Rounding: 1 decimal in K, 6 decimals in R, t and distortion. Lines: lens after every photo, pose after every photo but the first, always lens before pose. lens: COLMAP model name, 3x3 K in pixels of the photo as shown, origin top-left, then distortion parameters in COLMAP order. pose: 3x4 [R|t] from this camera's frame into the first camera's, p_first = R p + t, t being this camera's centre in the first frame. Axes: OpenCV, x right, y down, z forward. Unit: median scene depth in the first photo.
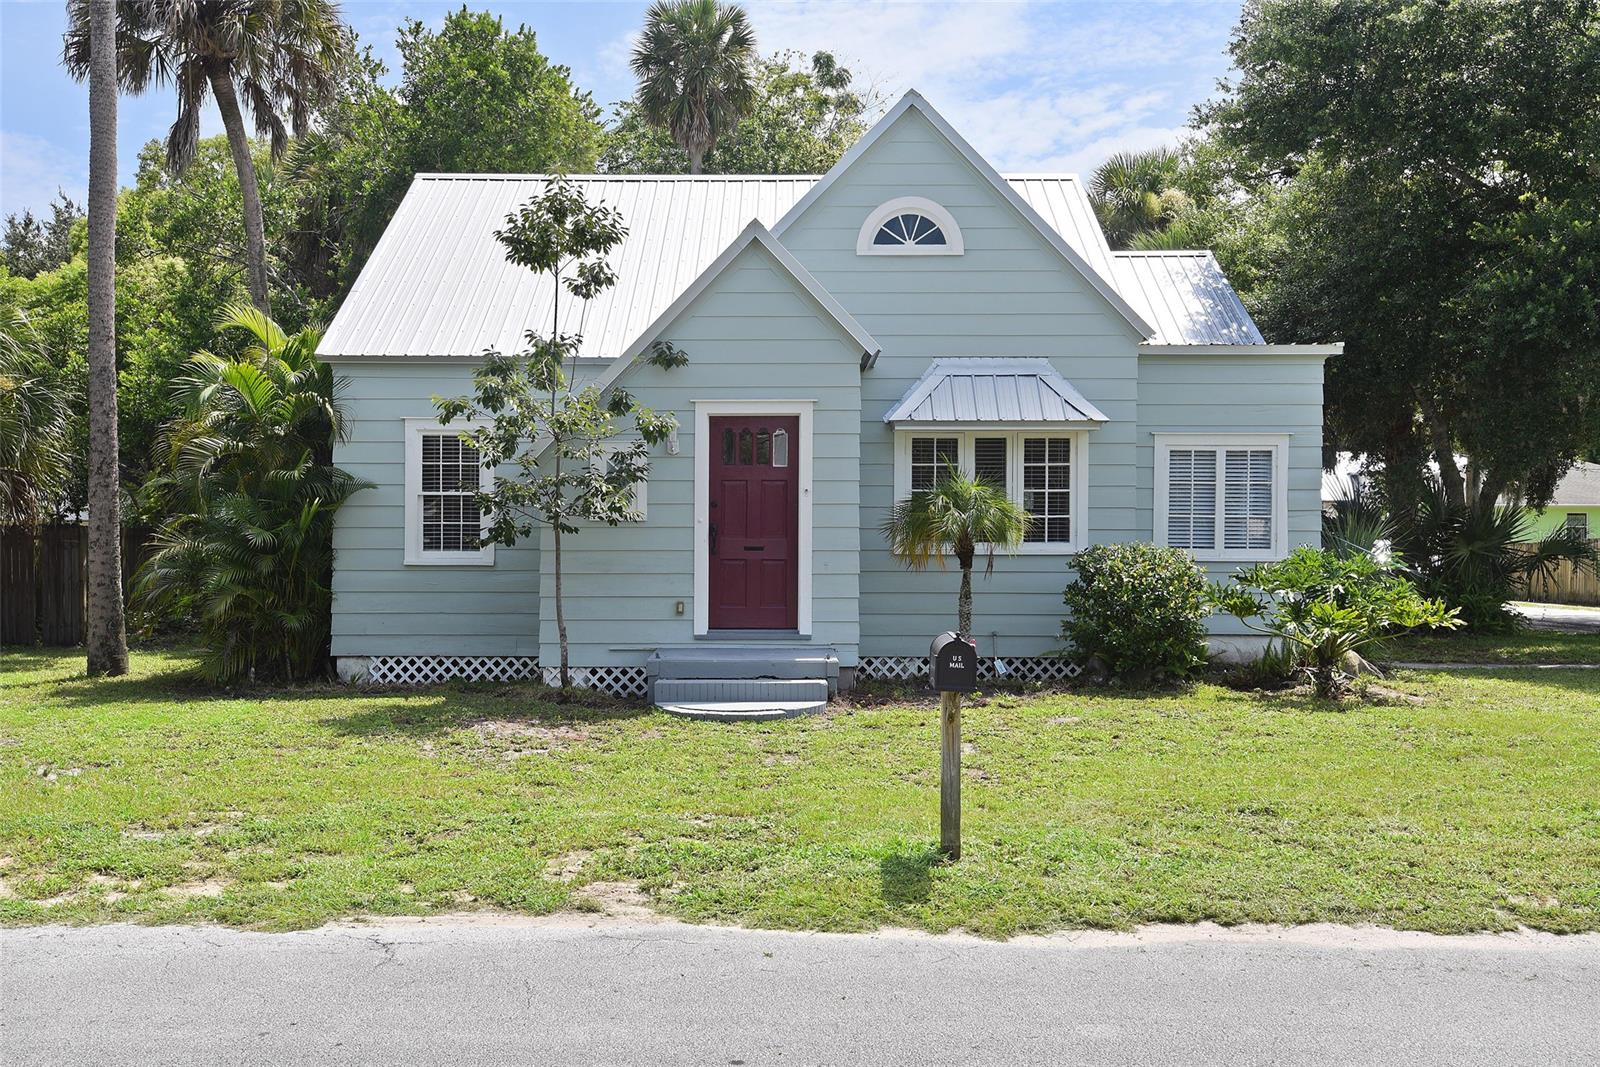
lens RADIAL K [[1573.0, 0, 758.1], [0, 1573.0, 558.9], [0, 0, 1]] dist [0.038104, 0.006690]
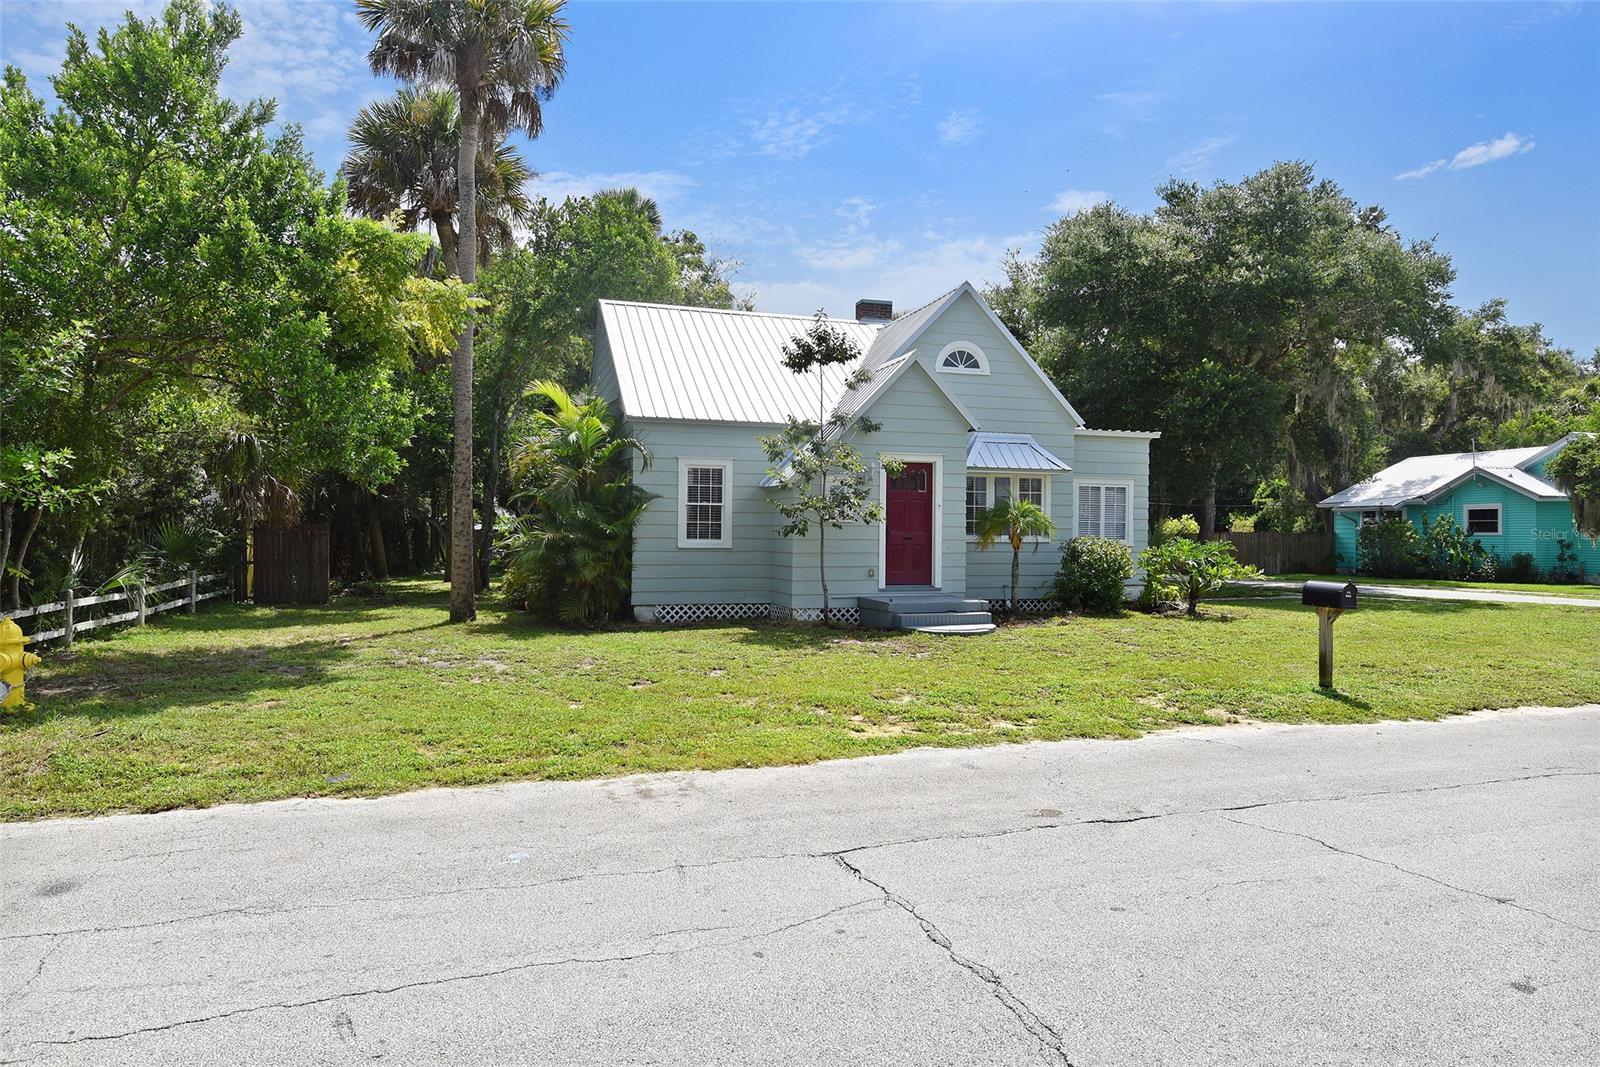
lens RADIAL K [[1002.4, 0, 800.0], [0, 1002.4, 533.5], [0, 0, 1]] dist [0.003537, 0.000056]
pose [[0.949544, 0.005582, 0.313584, -0.429134], [-0.002034, 0.999930, -0.011638, 0.000908], [-0.313627, 0.010413, 0.949489, -0.013121]]
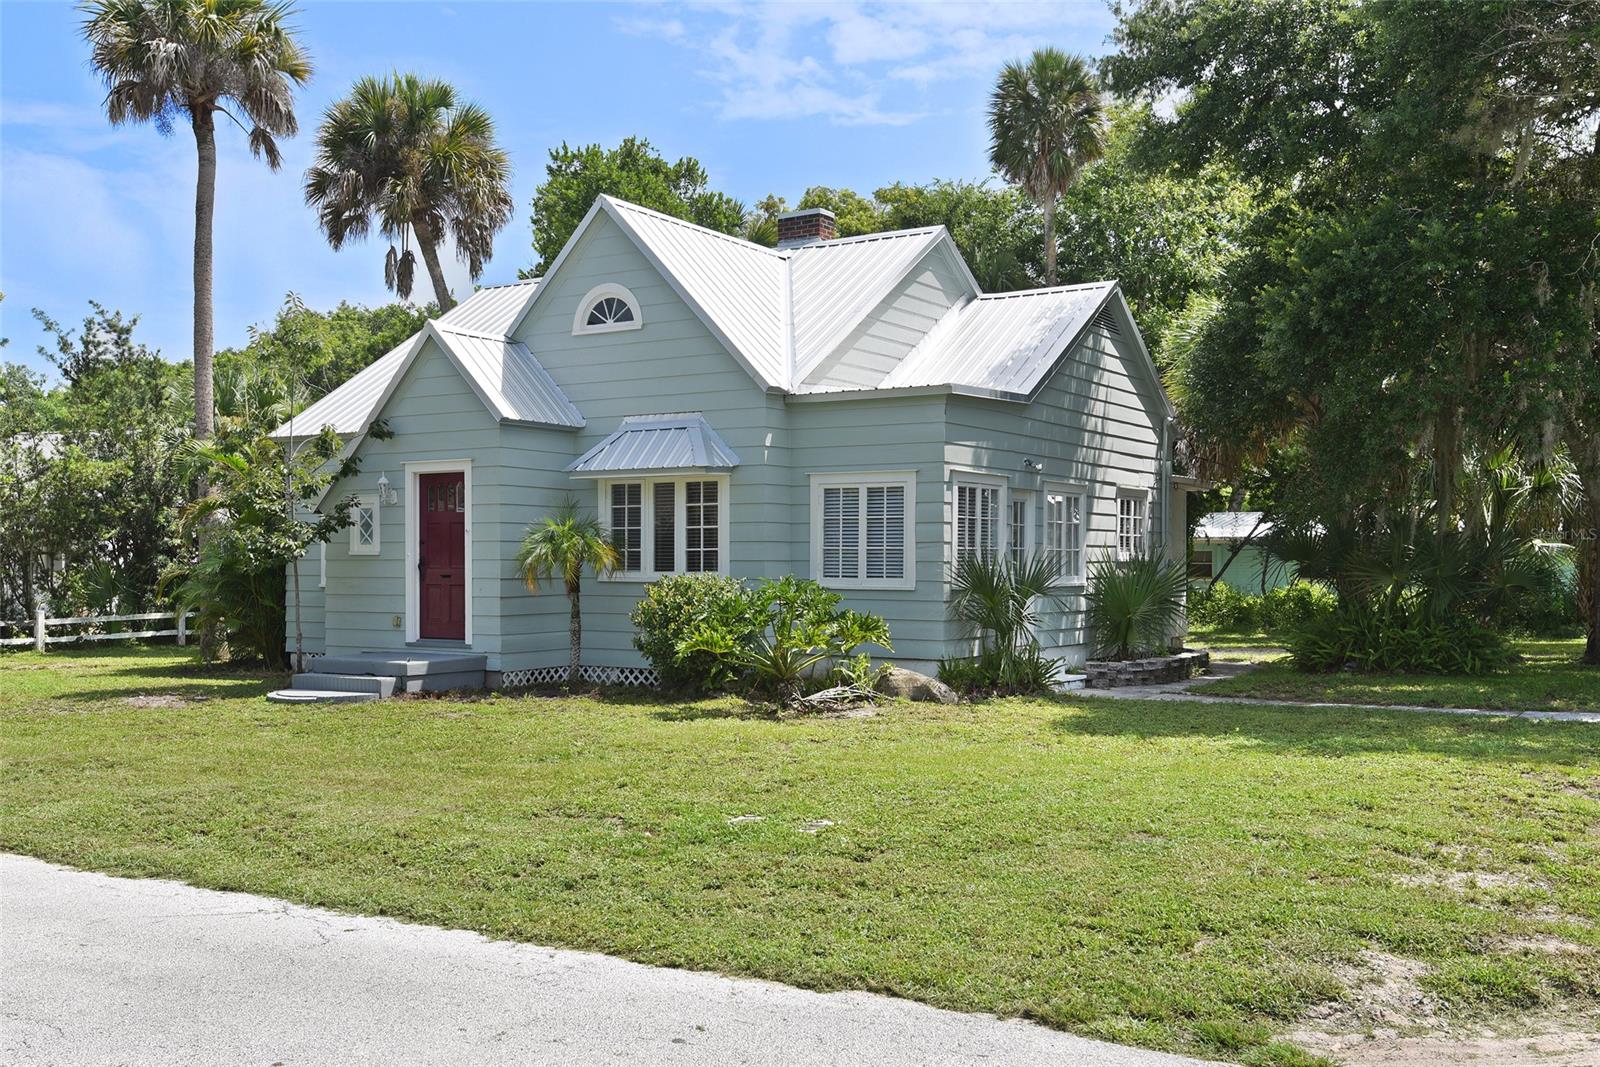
lens RADIAL K [[1450.6, 0, 801.7], [0, 1450.6, 613.7], [0, 0, 1]] dist [0.009663, 0.007135]
pose [[0.862577, 0.016137, -0.505669, 0.783566], [-0.004691, 0.999703, 0.023901, -0.005535], [0.505904, -0.018244, 0.862397, 0.117184]]
